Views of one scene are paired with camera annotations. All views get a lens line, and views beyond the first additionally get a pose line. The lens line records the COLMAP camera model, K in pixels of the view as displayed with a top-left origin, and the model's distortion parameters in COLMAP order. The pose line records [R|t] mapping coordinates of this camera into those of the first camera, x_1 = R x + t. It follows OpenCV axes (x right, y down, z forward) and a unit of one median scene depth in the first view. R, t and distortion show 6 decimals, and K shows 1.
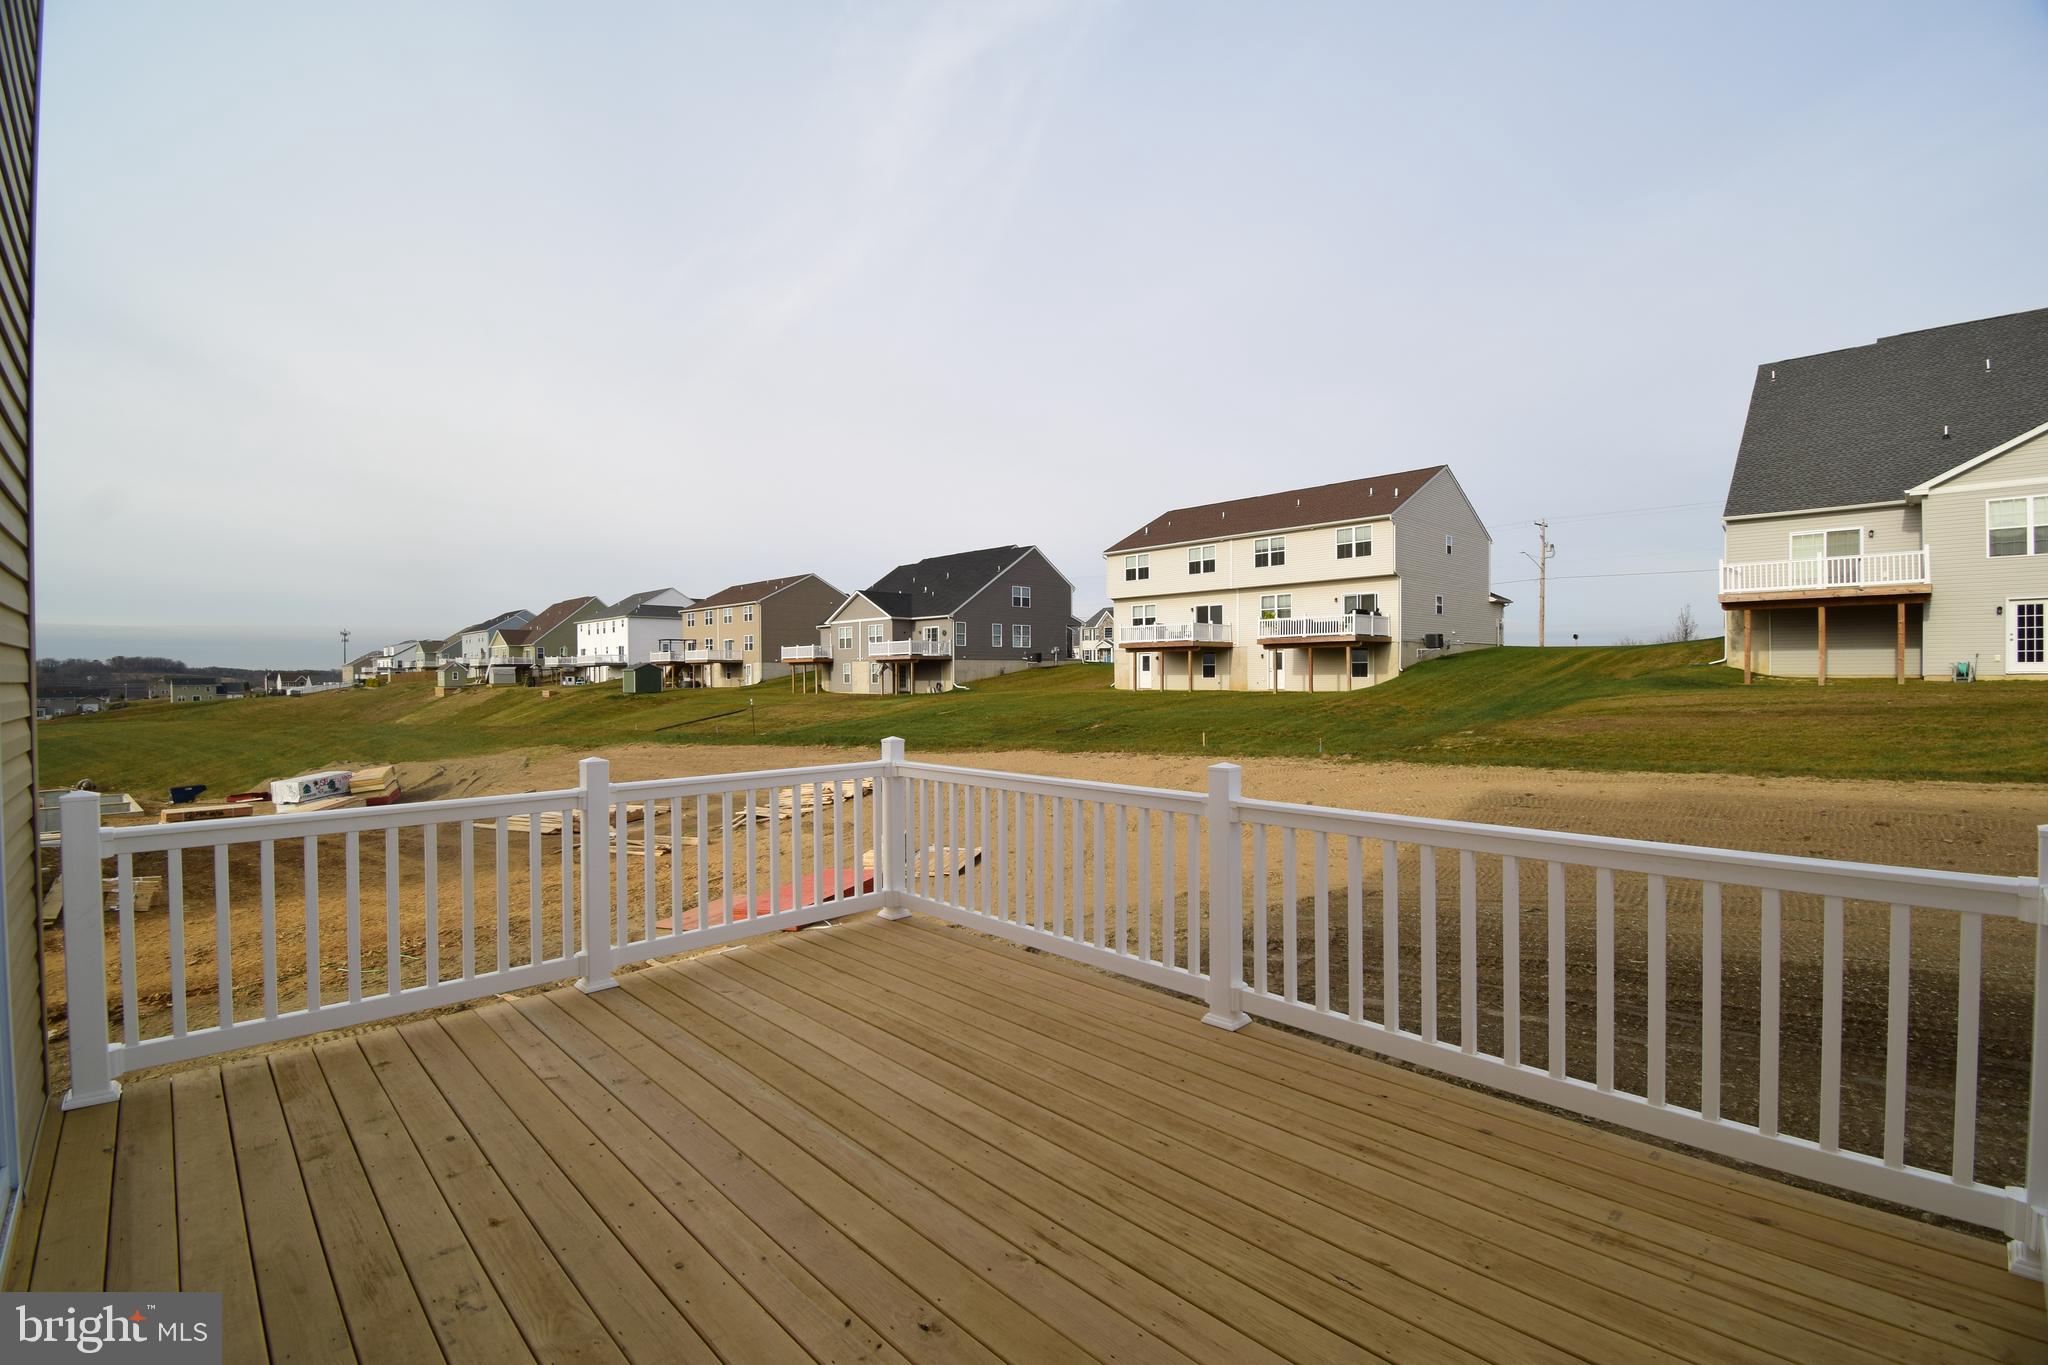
lens RADIAL K [[898.3, 0, 1035.3], [0, 898.3, 679.8], [0, 0, 1]] dist [0.002509, -0.013402]
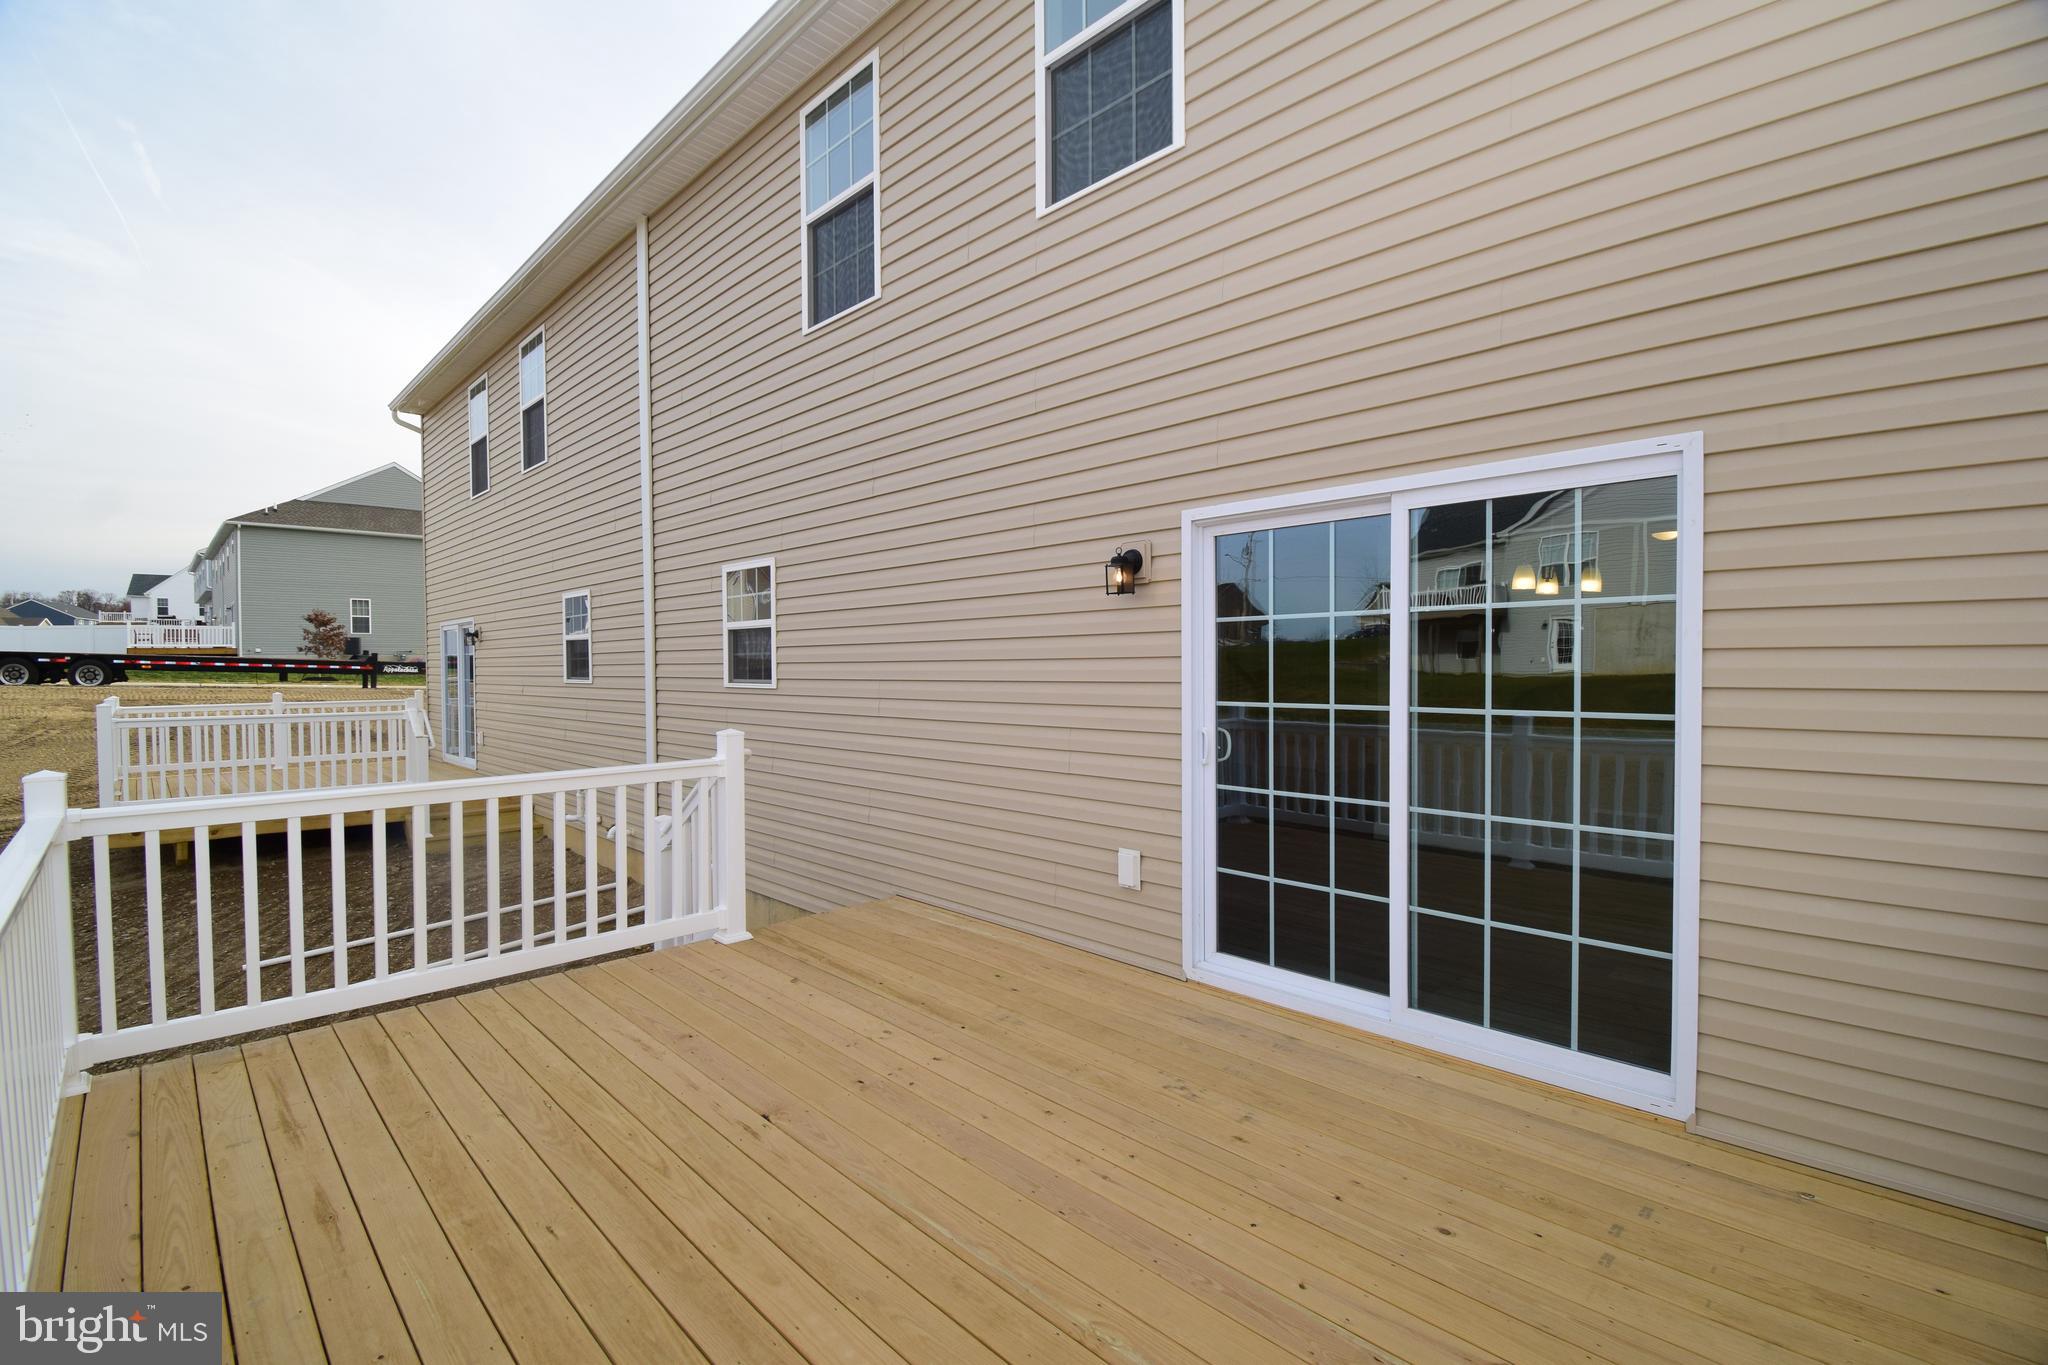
lens RADIAL K [[898.3, 0, 1026.1], [0, 898.3, 682.3], [0, 0, 1]] dist [0.002509, -0.013402]
pose [[-0.999913, 0.012845, -0.002837, -0.079075], [0.012773, 0.999630, 0.024032, 0.001667], [0.003145, 0.023993, -0.999707, 0.484702]]
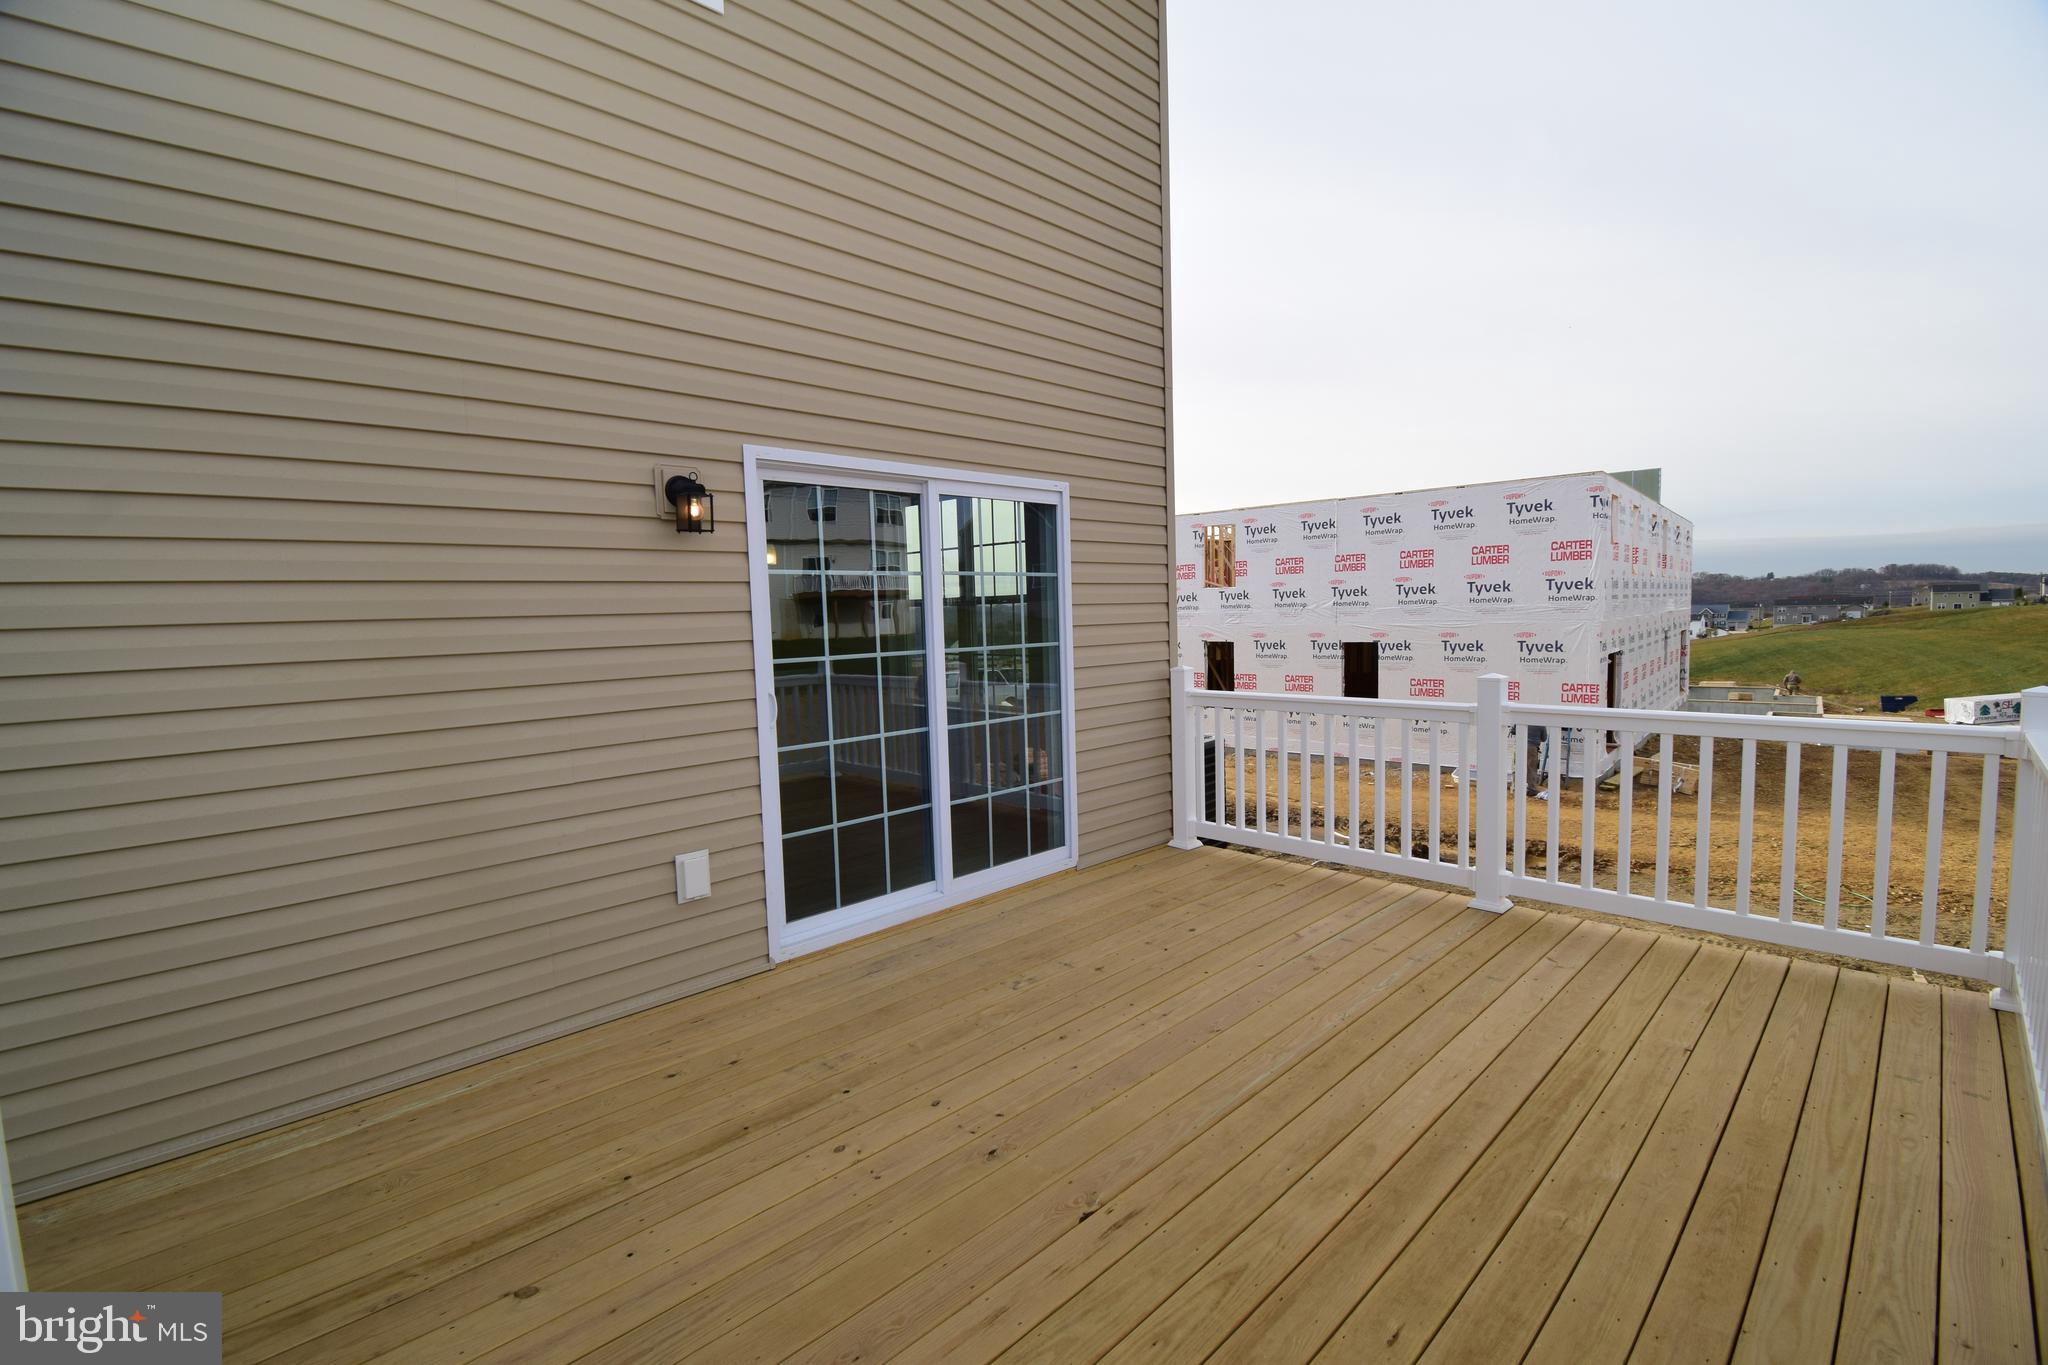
lens RADIAL K [[898.3, 0, 1023.9], [0, 898.3, 686.5], [0, 0, 1]] dist [0.002509, -0.013402]
pose [[0.005387, 0.088777, -0.996037, 0.193413], [0.022404, 0.995791, 0.088876, 0.001037], [0.999734, -0.022794, 0.003375, 0.202569]]
